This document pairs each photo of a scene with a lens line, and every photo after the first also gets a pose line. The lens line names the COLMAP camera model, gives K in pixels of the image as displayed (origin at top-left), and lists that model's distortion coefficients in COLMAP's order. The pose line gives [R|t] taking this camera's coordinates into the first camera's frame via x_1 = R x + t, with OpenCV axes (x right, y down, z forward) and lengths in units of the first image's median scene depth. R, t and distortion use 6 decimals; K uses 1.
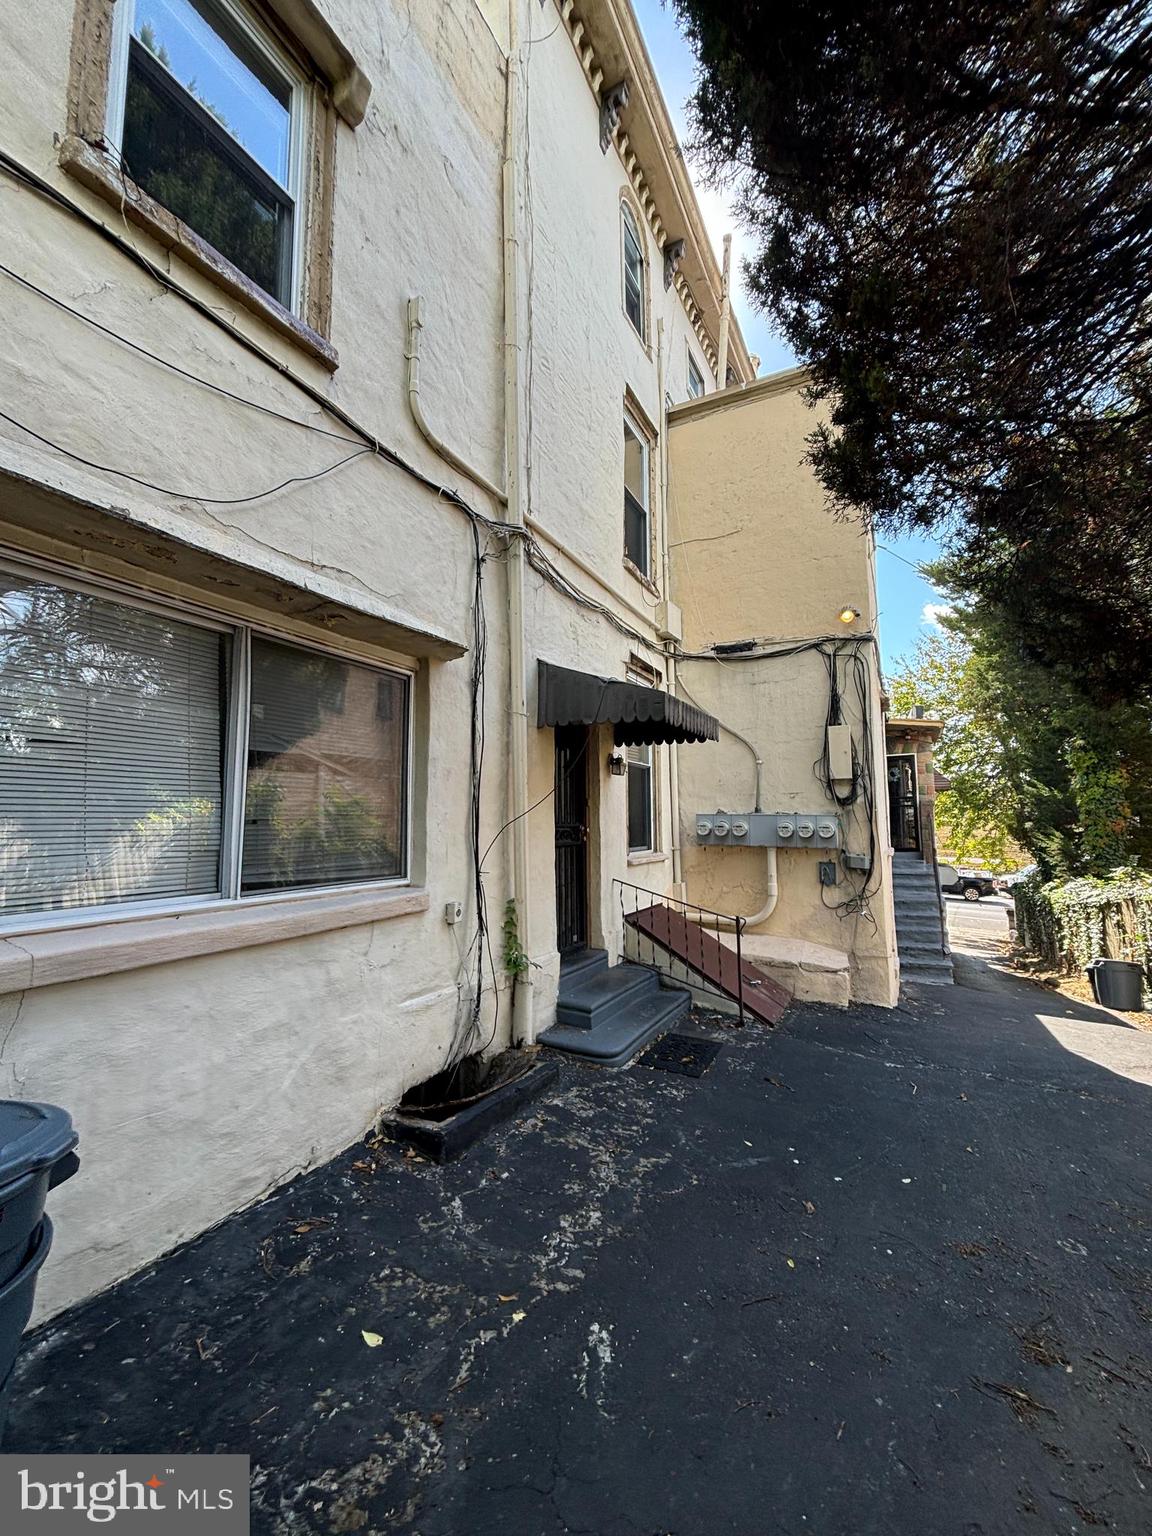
lens RADIAL K [[630.7, 0, 578.3], [0, 630.7, 767.1], [0, 0, 1]] dist [0.010079, -0.000875]
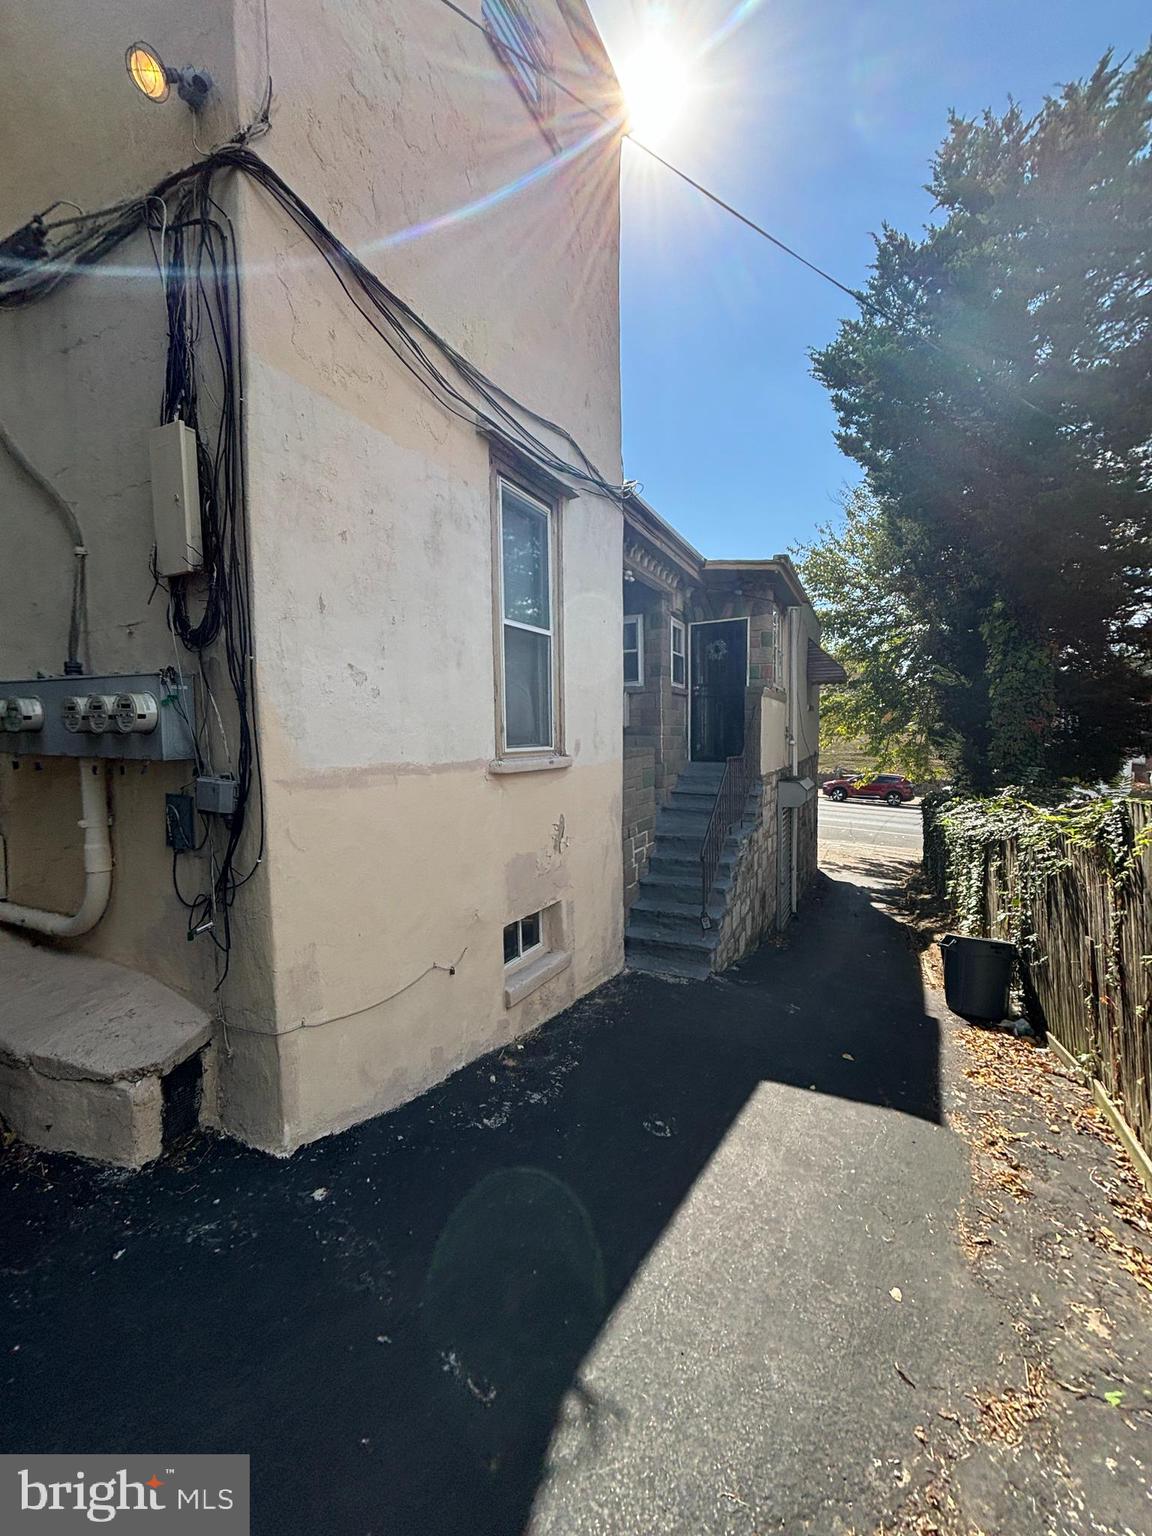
lens RADIAL K [[630.7, 0, 576.1], [0, 630.7, 764.9], [0, 0, 1]] dist [0.010079, -0.000875]
pose [[0.999797, 0.000214, 0.020136, 0.406334], [-0.003066, 0.989906, 0.141690, 0.047790], [-0.019903, -0.141723, 0.989706, 0.383987]]
